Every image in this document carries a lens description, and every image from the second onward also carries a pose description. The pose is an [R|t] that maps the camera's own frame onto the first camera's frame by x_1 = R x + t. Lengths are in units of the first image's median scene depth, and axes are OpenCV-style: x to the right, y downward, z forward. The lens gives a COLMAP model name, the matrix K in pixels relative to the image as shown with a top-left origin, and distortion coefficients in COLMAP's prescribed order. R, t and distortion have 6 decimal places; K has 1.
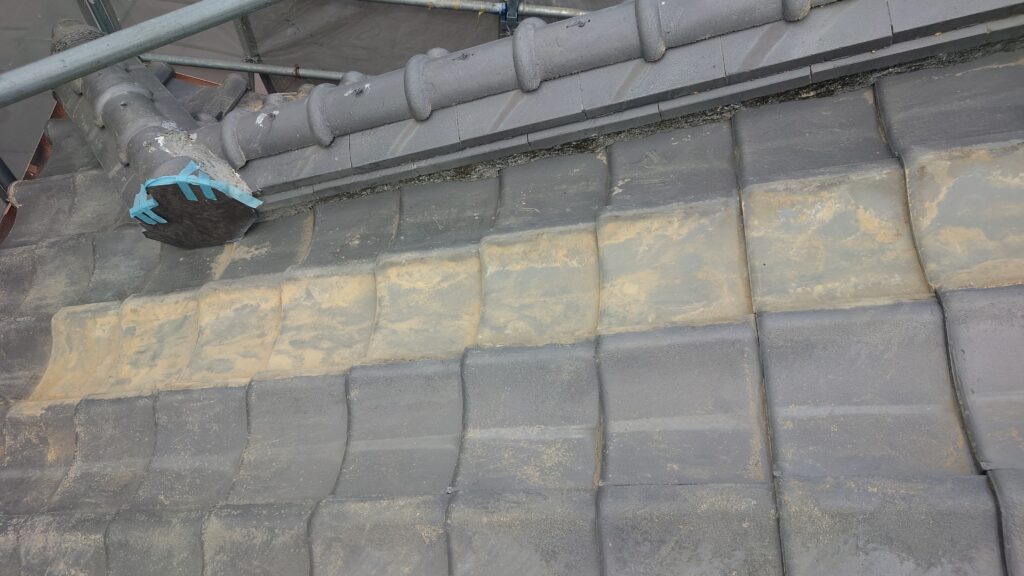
lens RADIAL K [[729.7, 0, 513.3], [0, 729.7, 283.3], [0, 0, 1]] dist [0.053736, -0.049093]
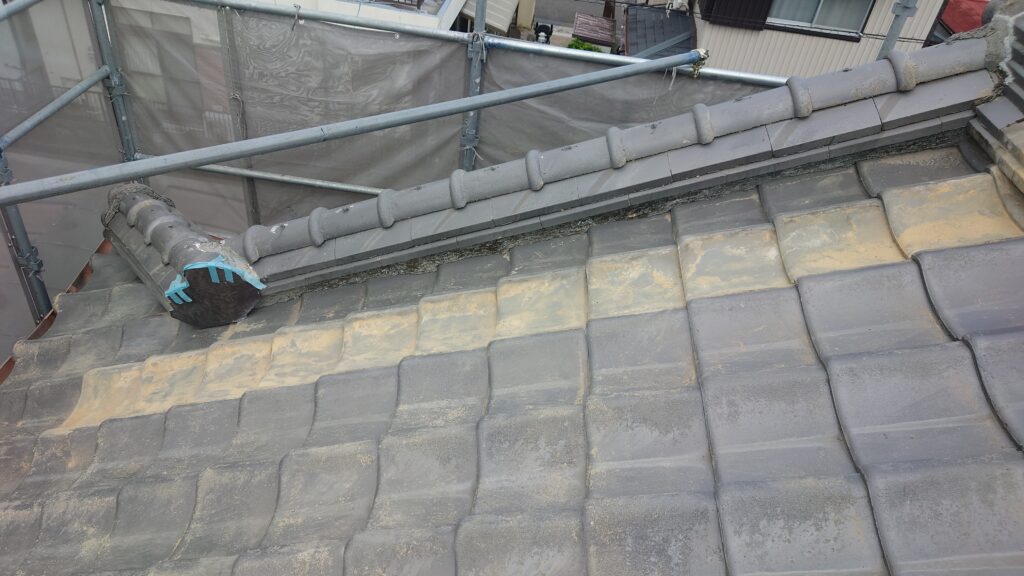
lens RADIAL K [[729.7, 0, 516.8], [0, 729.7, 297.9], [0, 0, 1]] dist [0.053736, -0.049093]
pose [[0.997724, 0.050003, 0.045232, 0.086265], [-0.033622, 0.950447, -0.309063, 0.398516], [-0.058444, 0.306839, 0.949965, -0.420354]]
